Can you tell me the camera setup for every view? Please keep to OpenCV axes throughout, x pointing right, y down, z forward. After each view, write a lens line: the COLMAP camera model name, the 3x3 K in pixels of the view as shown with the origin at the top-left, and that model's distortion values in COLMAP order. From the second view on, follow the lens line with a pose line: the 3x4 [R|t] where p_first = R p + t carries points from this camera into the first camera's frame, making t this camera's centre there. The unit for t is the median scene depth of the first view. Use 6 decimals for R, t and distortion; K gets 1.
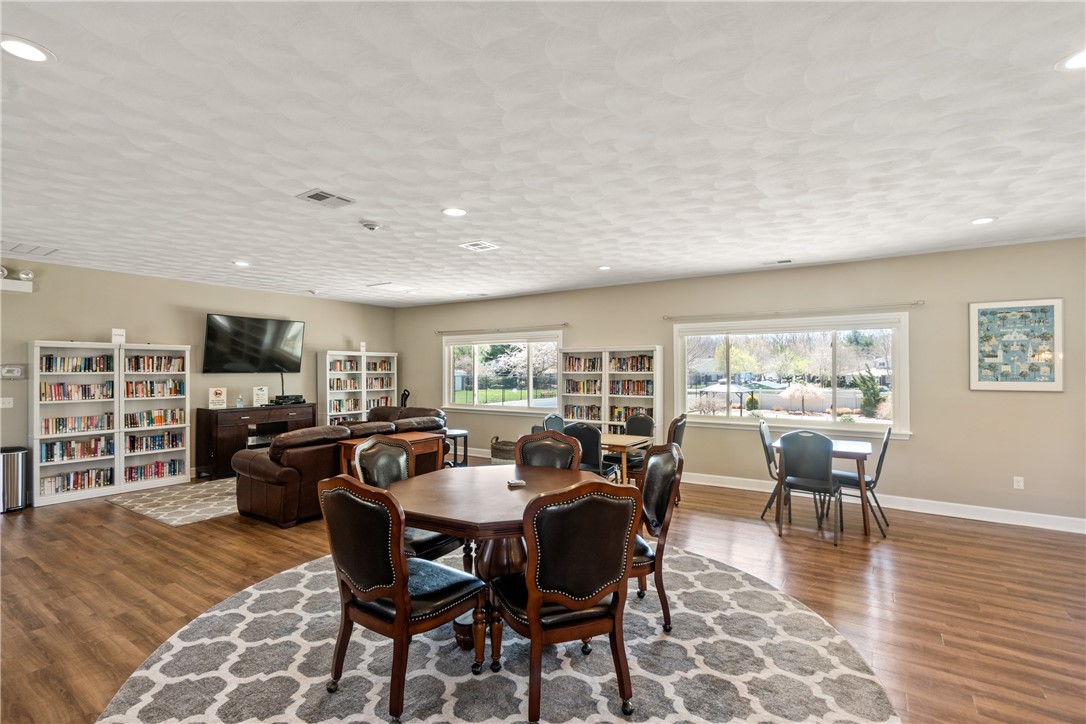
lens RADIAL K [[505.0, 0, 540.7], [0, 505.0, 365.4], [0, 0, 1]] dist [0.000438, -0.001680]
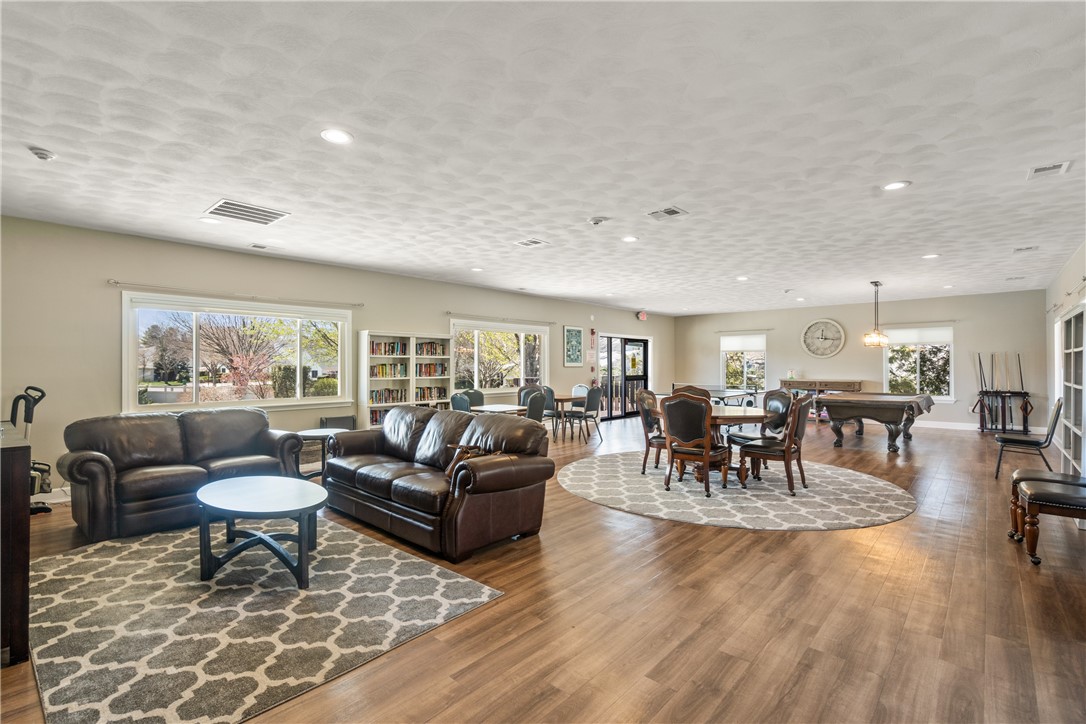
lens RADIAL K [[505.0, 0, 542.1], [0, 505.0, 361.7], [0, 0, 1]] dist [0.000438, -0.001680]
pose [[0.127244, 0.008812, 0.991832, -1.077914], [-0.006456, 0.999947, -0.008056, 0.038326], [-0.991850, -0.005378, 0.127294, 0.717349]]
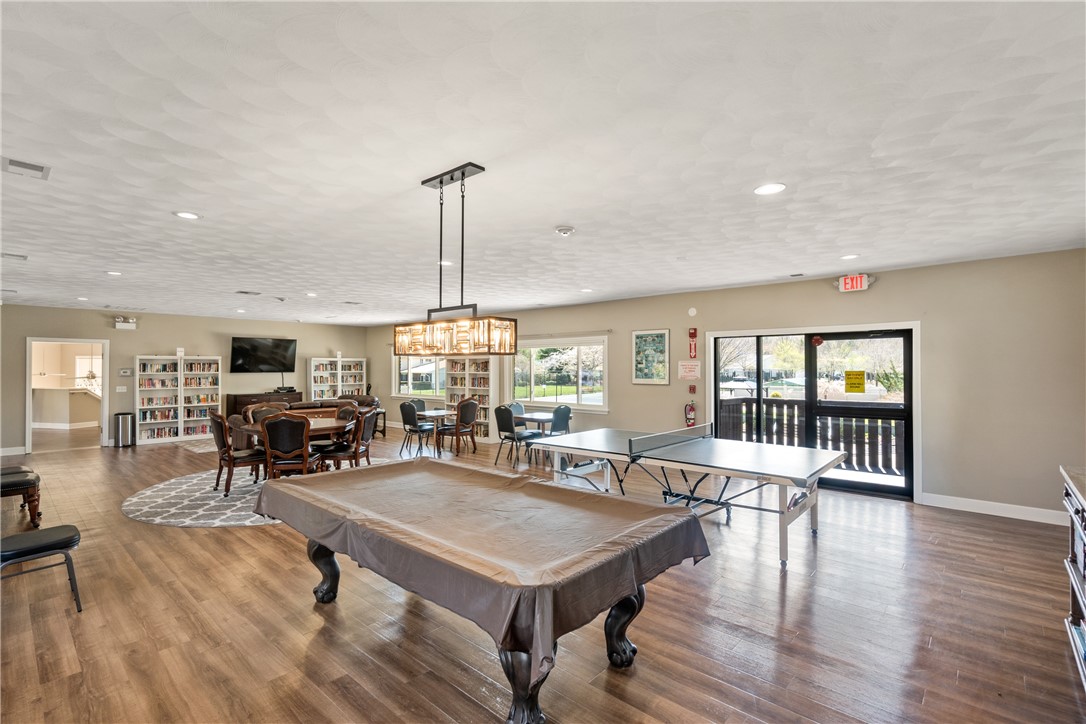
lens RADIAL K [[505.0, 0, 557.5], [0, 505.0, 362.7], [0, 0, 1]] dist [0.000438, -0.001680]
pose [[0.991488, -0.002683, -0.130171, 0.715117], [0.002879, 0.999995, 0.001315, -0.020139], [0.130167, -0.001678, 0.991491, -0.590622]]
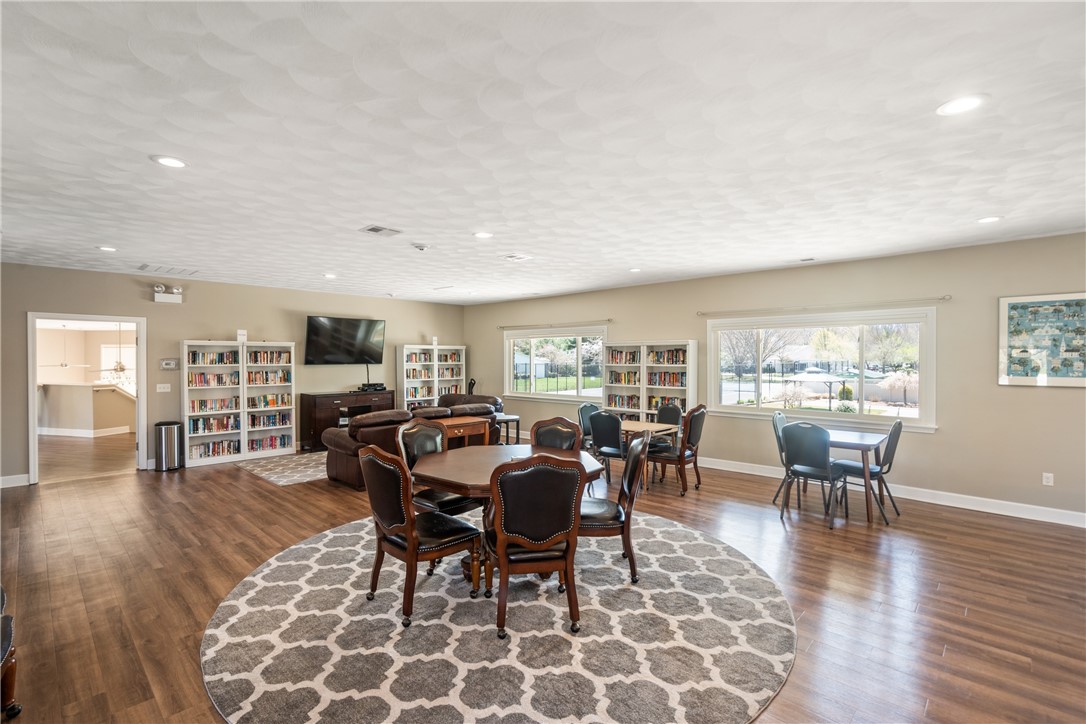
lens RADIAL K [[505.0, 0, 545.0], [0, 505.0, 362.8], [0, 0, 1]] dist [0.000438, -0.001680]
pose [[0.985639, 0.001540, -0.168859, 0.122759], [0.002068, 0.999773, 0.021190, -0.015861], [0.168854, -0.021235, 0.985412, -0.116086]]
